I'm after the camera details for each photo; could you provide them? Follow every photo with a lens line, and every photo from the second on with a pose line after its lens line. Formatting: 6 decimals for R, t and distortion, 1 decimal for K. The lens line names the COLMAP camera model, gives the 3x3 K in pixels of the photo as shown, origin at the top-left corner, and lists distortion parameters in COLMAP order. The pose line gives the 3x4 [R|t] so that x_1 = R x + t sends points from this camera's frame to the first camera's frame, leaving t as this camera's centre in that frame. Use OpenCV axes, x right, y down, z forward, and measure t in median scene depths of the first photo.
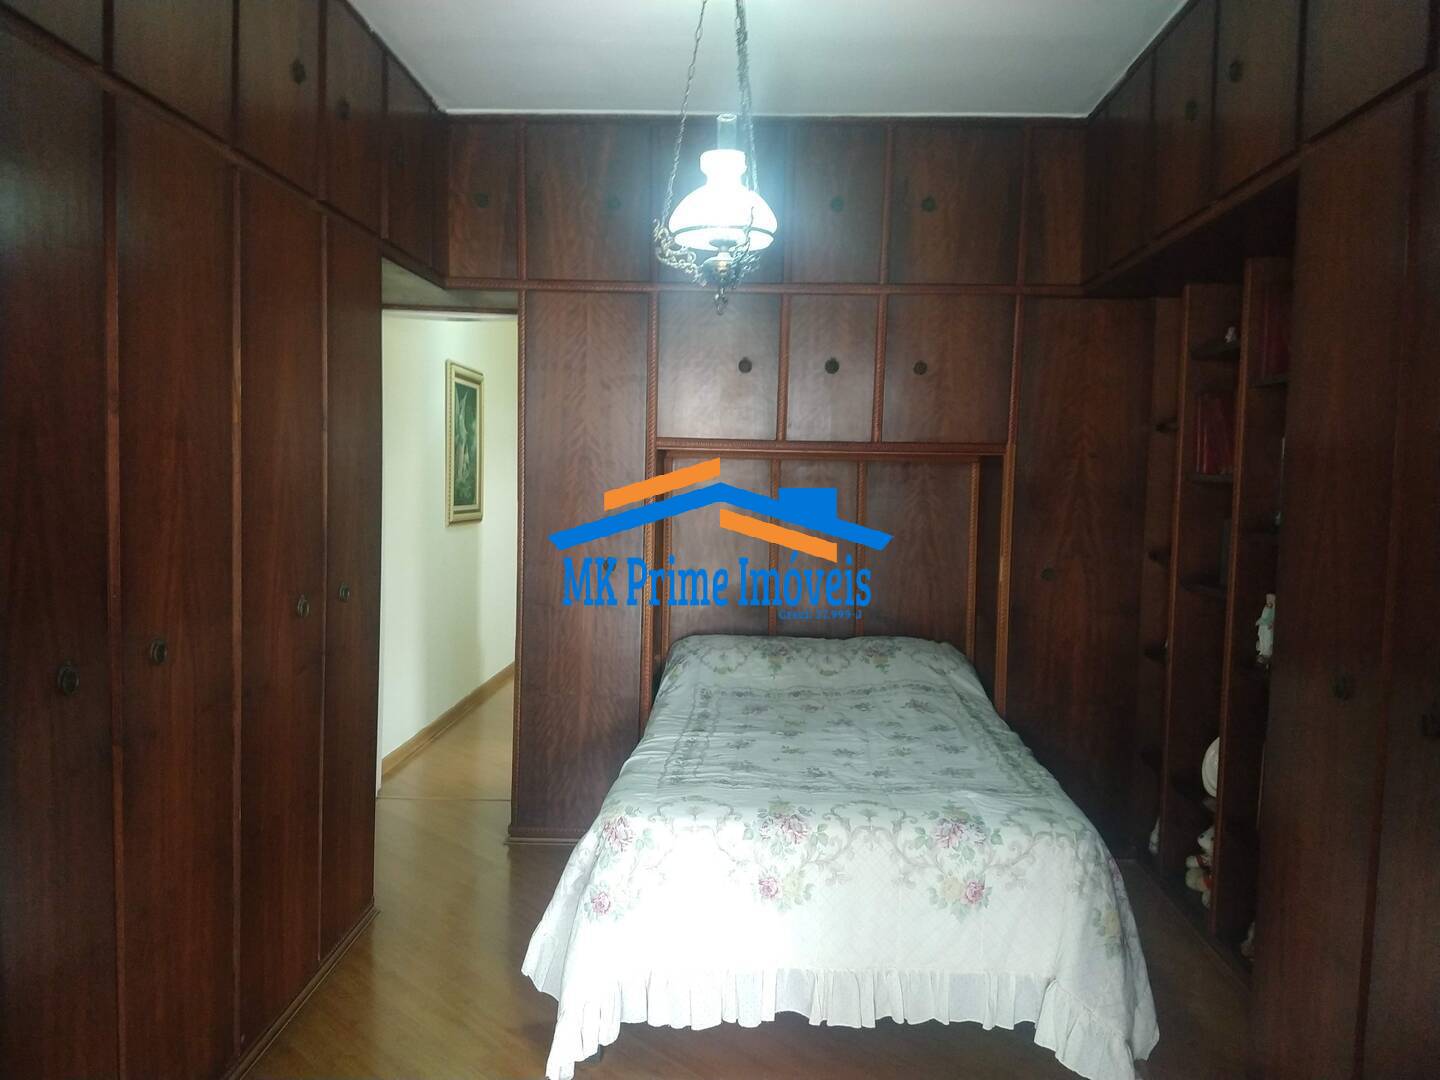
lens RADIAL K [[1132.7, 0, 718.4], [0, 1132.7, 551.0], [0, 0, 1]] dist [0.236505, -0.444905]
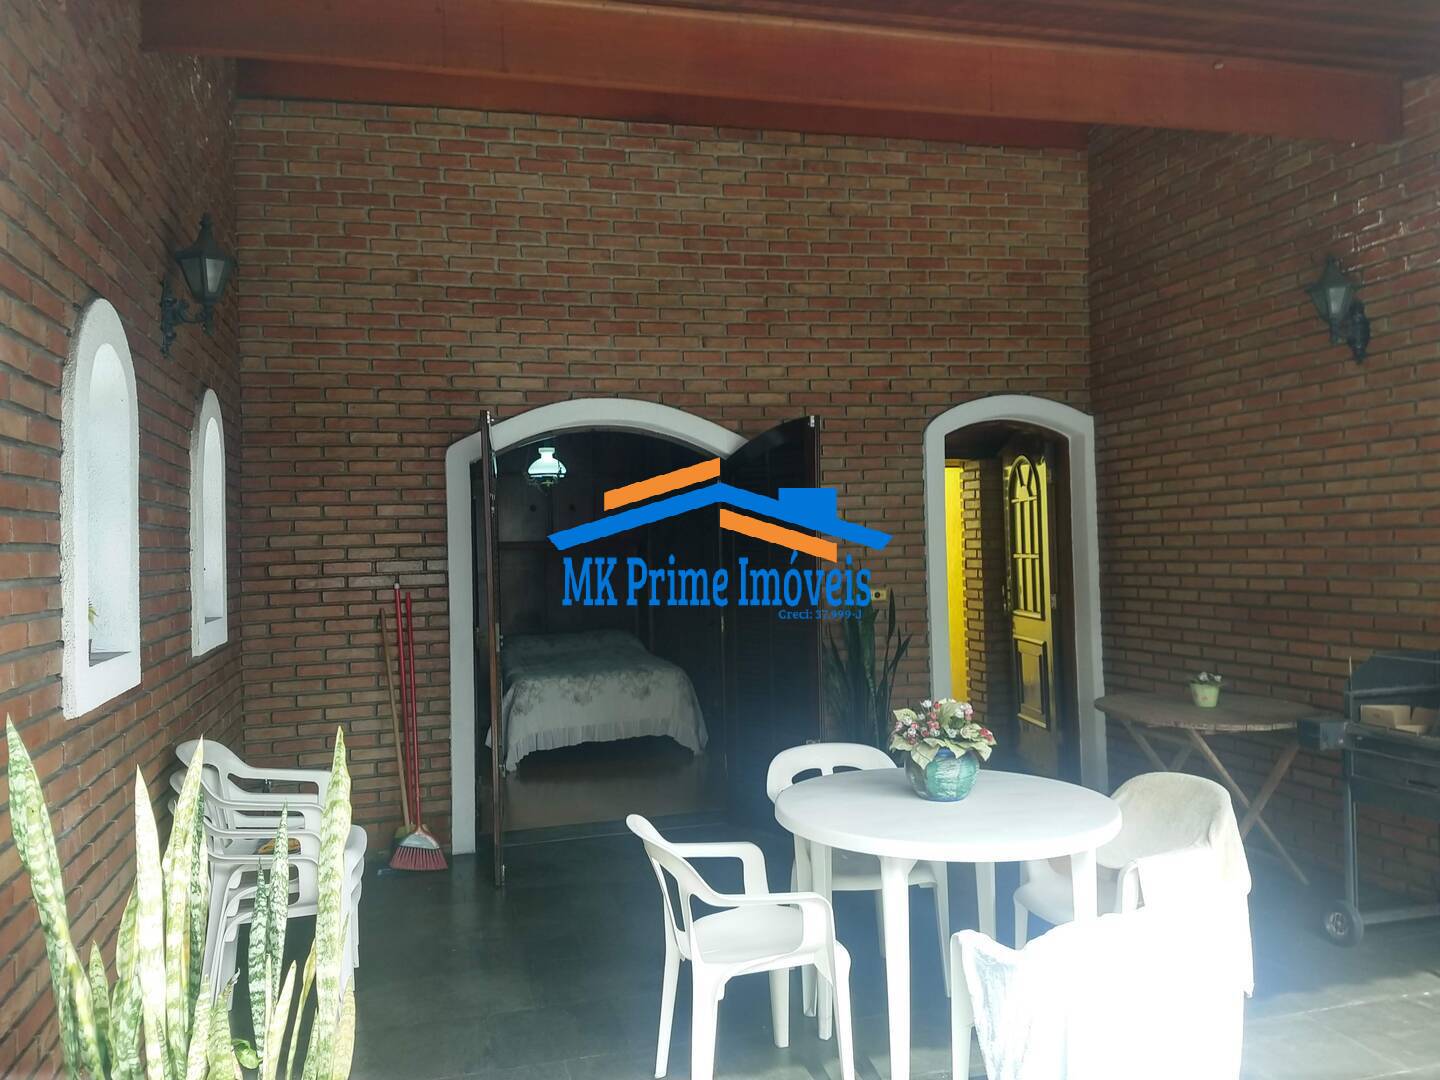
lens RADIAL K [[1132.7, 0, 718.4], [0, 1132.7, 551.0], [0, 0, 1]] dist [0.236505, -0.444905]
pose [[0.951185, -0.048067, 0.304855, -0.477806], [0.066498, 0.996515, -0.050360, 0.089018], [-0.301372, 0.068174, 0.951066, -1.871422]]
